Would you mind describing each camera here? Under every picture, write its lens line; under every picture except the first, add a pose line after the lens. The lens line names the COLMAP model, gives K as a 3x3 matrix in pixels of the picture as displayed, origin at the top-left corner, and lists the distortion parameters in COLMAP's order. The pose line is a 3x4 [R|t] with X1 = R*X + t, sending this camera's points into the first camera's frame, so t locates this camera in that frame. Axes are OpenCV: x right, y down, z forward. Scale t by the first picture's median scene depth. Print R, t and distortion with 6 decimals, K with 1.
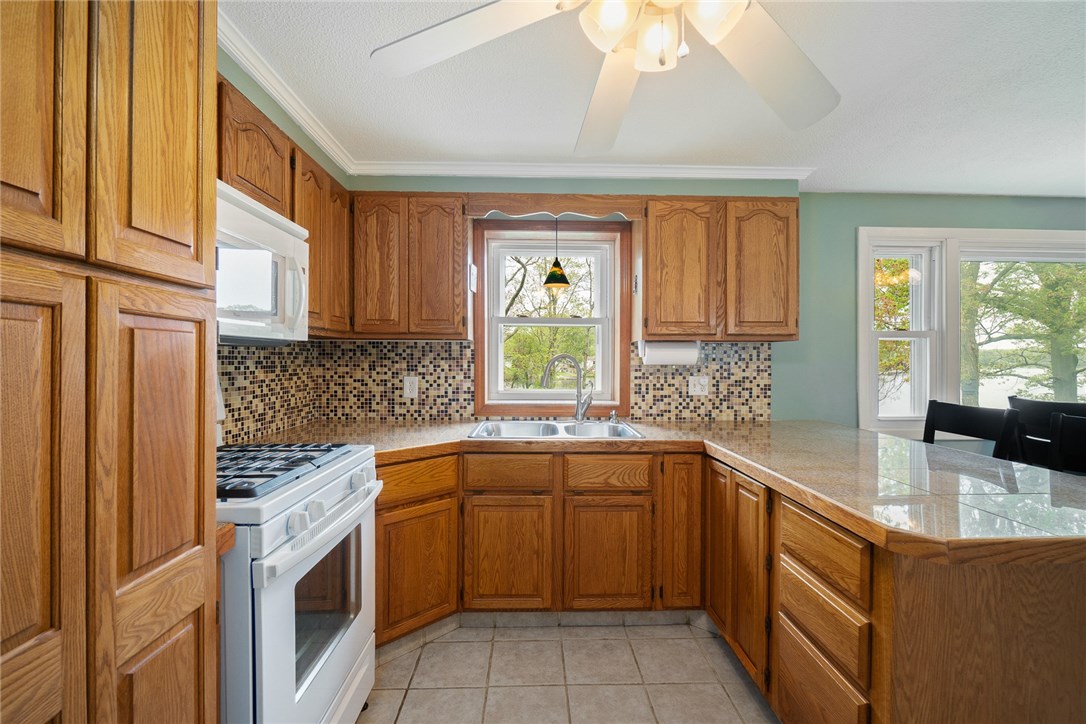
lens RADIAL K [[486.7, 0, 538.9], [0, 486.7, 358.5], [0, 0, 1]] dist [-0.014396, -0.000043]
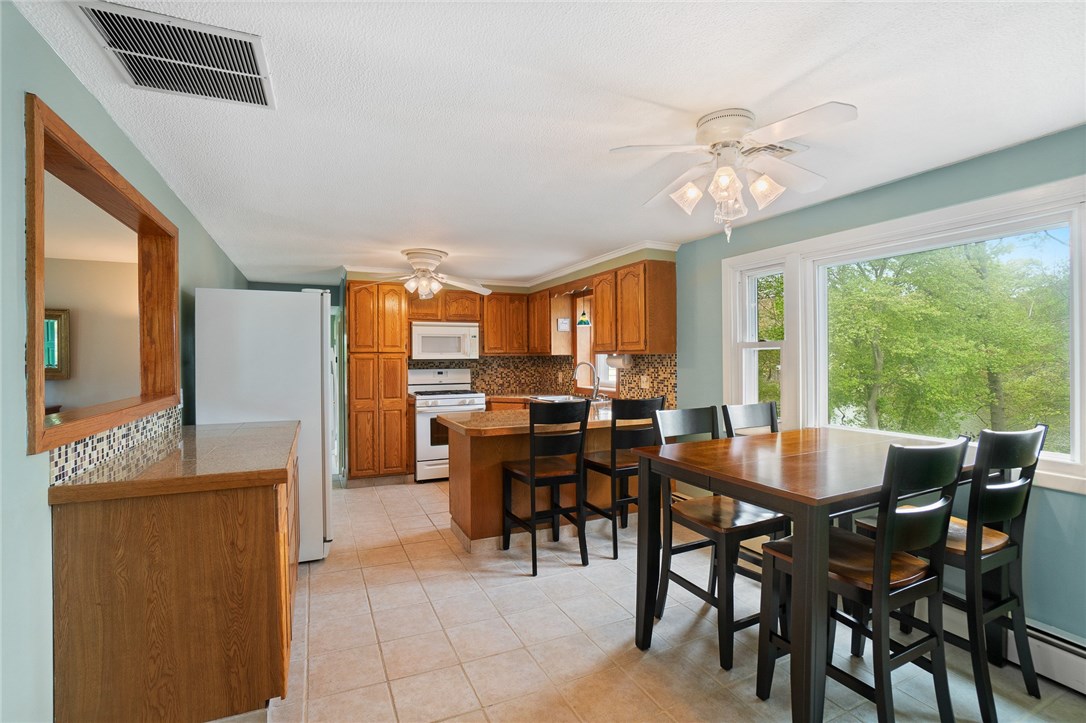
lens RADIAL K [[491.9, 0, 540.4], [0, 491.9, 354.8], [0, 0, 1]] dist [-0.070075, 0.025600]
pose [[0.400262, -0.010772, -0.916337, 1.630064], [0.006332, 0.999940, -0.008989, -0.019242], [0.916379, -0.002204, 0.400306, 0.068226]]
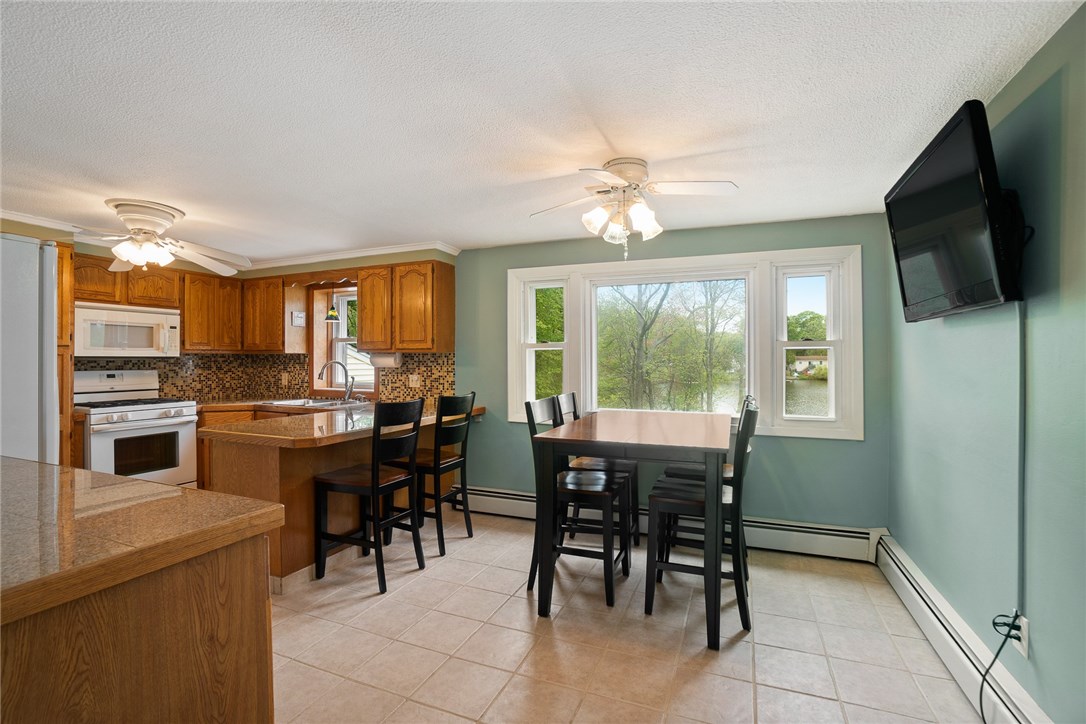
lens RADIAL K [[491.9, 0, 540.4], [0, 491.9, 355.3], [0, 0, 1]] dist [-0.070075, 0.025600]
pose [[0.914775, -0.006153, -0.403918, 1.329083], [0.002343, 0.999948, -0.009926, -0.009456], [0.403958, 0.008134, 0.914741, -0.268521]]
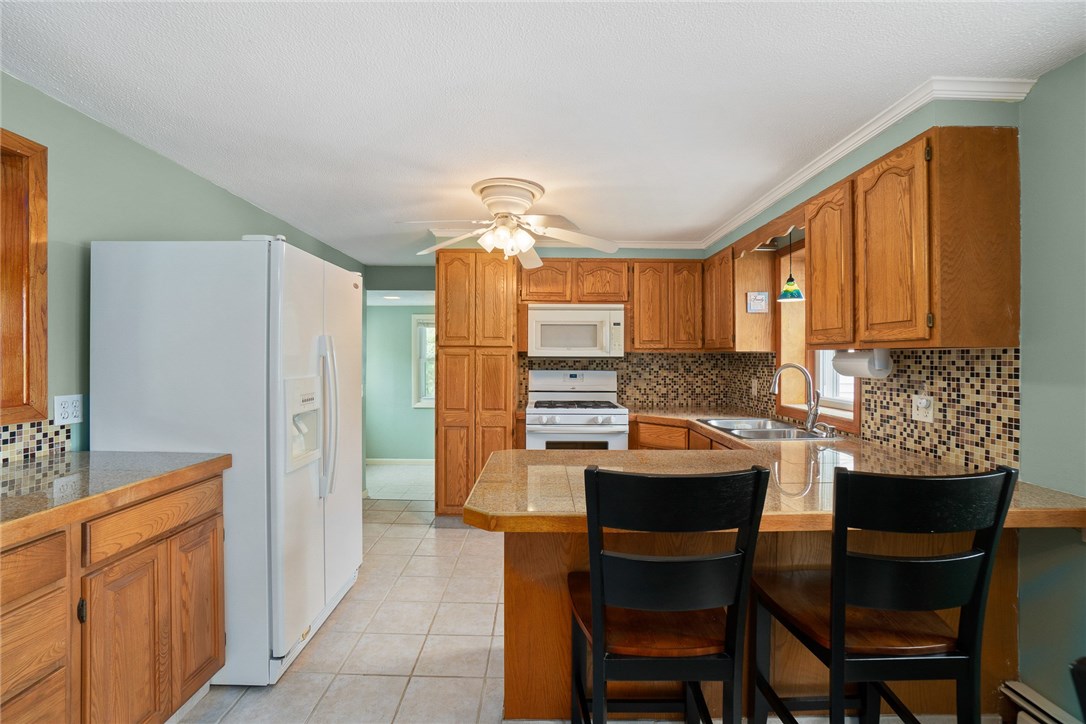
lens RADIAL K [[491.9, 0, 540.4], [0, 491.9, 355.3], [0, 0, 1]] dist [-0.070075, 0.025600]
pose [[-0.020909, -0.005951, -0.999764, 1.059871], [-0.005174, 0.999970, -0.005844, -0.017200], [0.999768, 0.005050, -0.020939, 0.436779]]
